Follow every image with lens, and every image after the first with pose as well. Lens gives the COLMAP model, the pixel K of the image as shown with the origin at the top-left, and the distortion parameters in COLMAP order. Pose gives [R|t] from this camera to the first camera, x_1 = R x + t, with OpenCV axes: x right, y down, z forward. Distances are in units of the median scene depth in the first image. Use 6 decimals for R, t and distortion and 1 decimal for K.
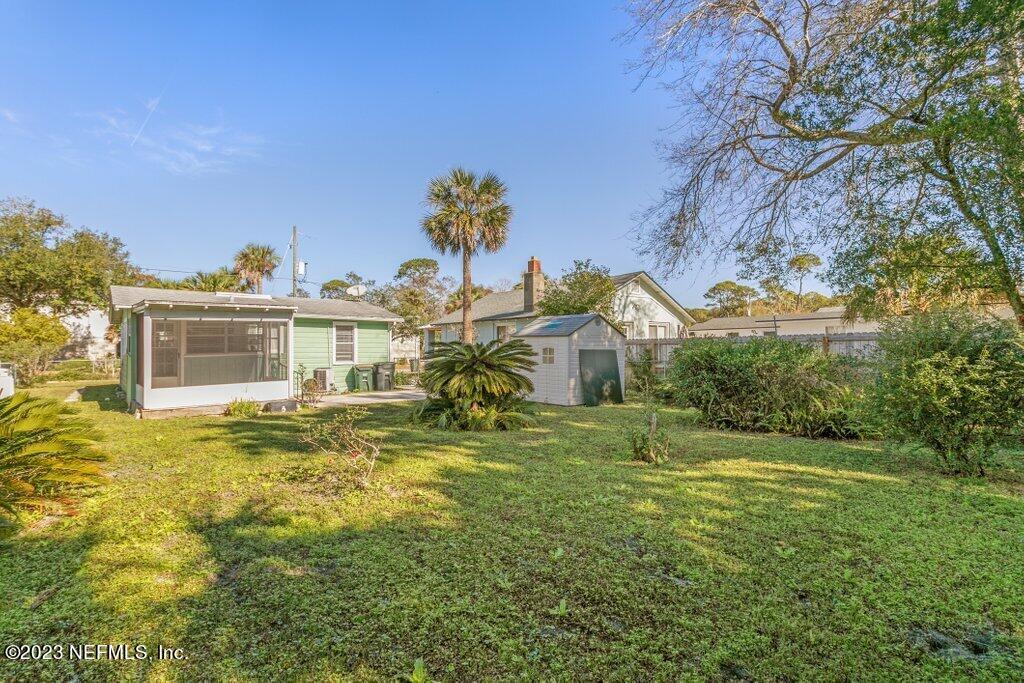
lens RADIAL K [[519.1, 0, 510.0], [0, 519.1, 342.0], [0, 0, 1]] dist [0.020929, 0.001208]
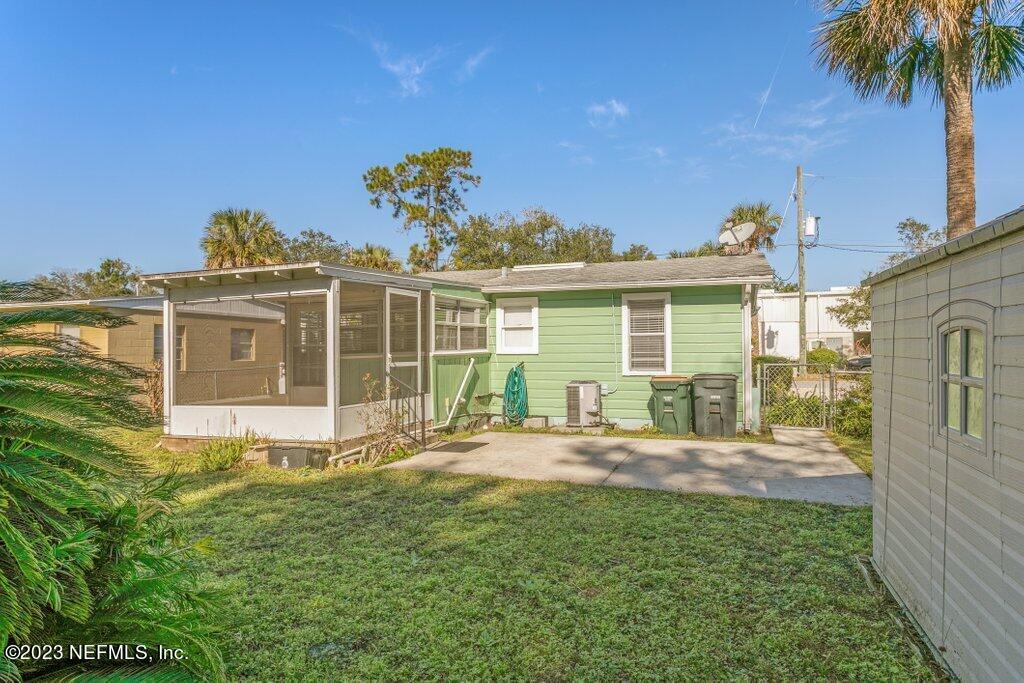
lens RADIAL K [[568.2, 0, 515.5], [0, 568.2, 345.3], [0, 0, 1]] dist [-0.026051, -0.000583]
pose [[0.481319, -0.006037, -0.876525, 0.083497], [0.016934, 0.999854, 0.002413, 0.007233], [0.876382, -0.016004, 0.481351, 0.460786]]
